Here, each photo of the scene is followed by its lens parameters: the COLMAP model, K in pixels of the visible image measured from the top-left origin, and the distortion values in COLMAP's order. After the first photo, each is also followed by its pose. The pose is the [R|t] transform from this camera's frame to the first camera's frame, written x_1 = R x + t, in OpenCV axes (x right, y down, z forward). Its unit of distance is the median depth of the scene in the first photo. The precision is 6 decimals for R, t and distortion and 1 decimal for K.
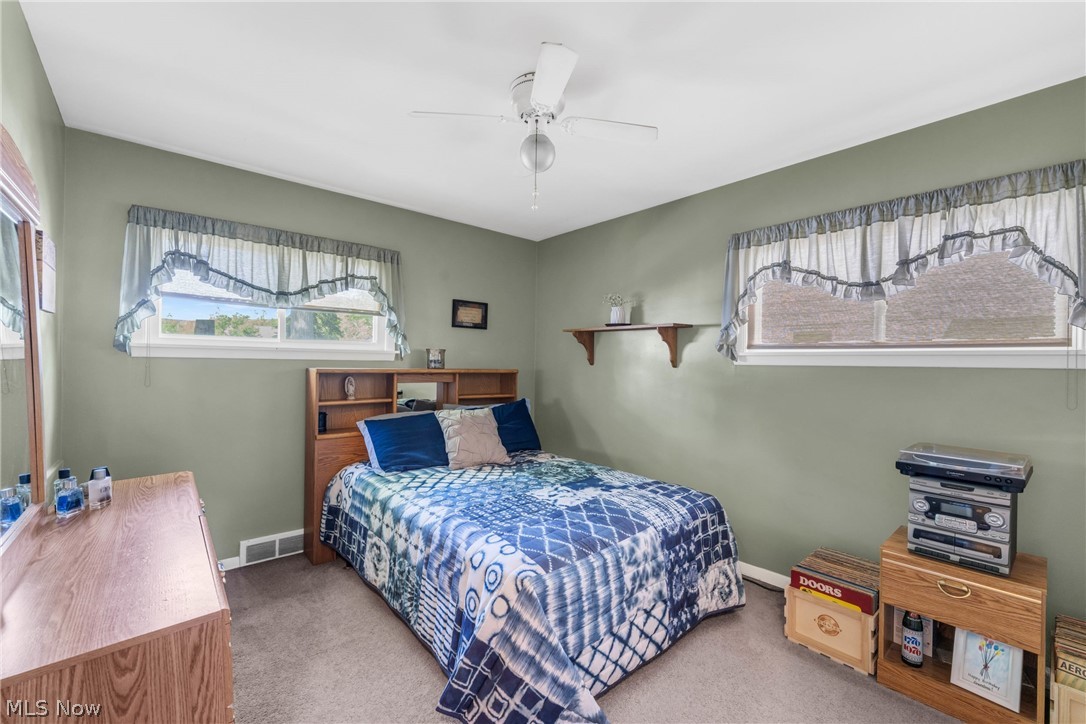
lens RADIAL K [[442.4, 0, 542.3], [0, 442.4, 365.8], [0, 0, 1]] dist [0.001094, -0.000519]
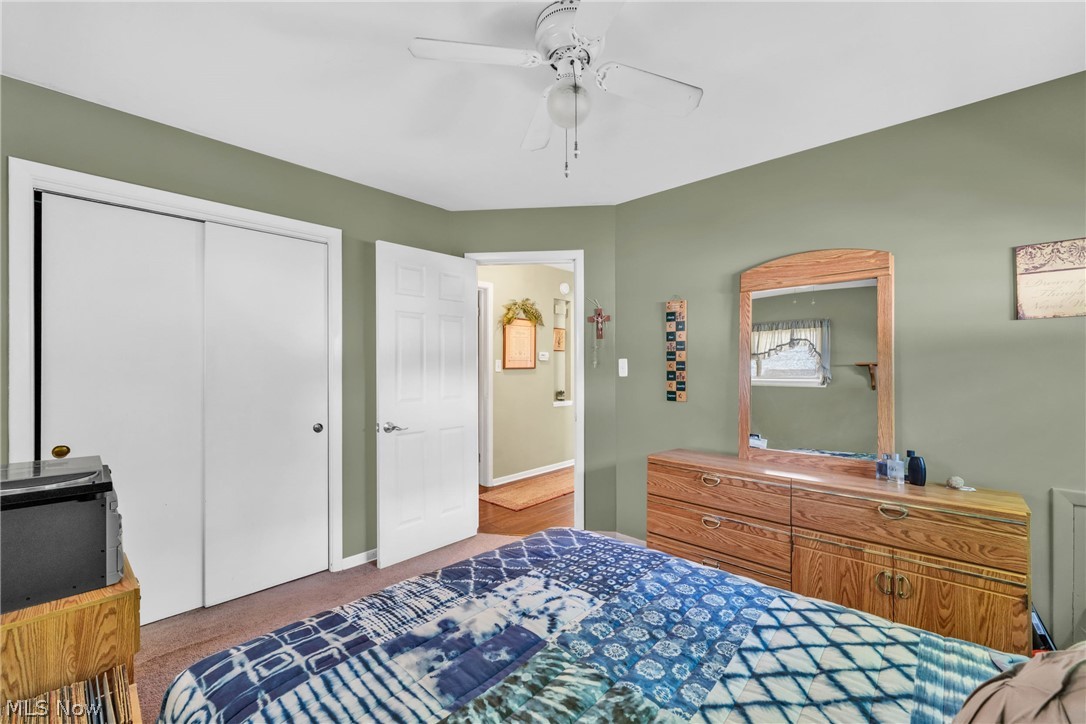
lens RADIAL K [[442.4, 0, 542.8], [0, 442.4, 365.1], [0, 0, 1]] dist [0.001094, -0.000519]
pose [[-0.993139, -0.009420, -0.116557, 0.102871], [-0.010277, 0.999924, 0.006748, -0.005688], [0.116485, 0.007899, -0.993161, 1.502871]]
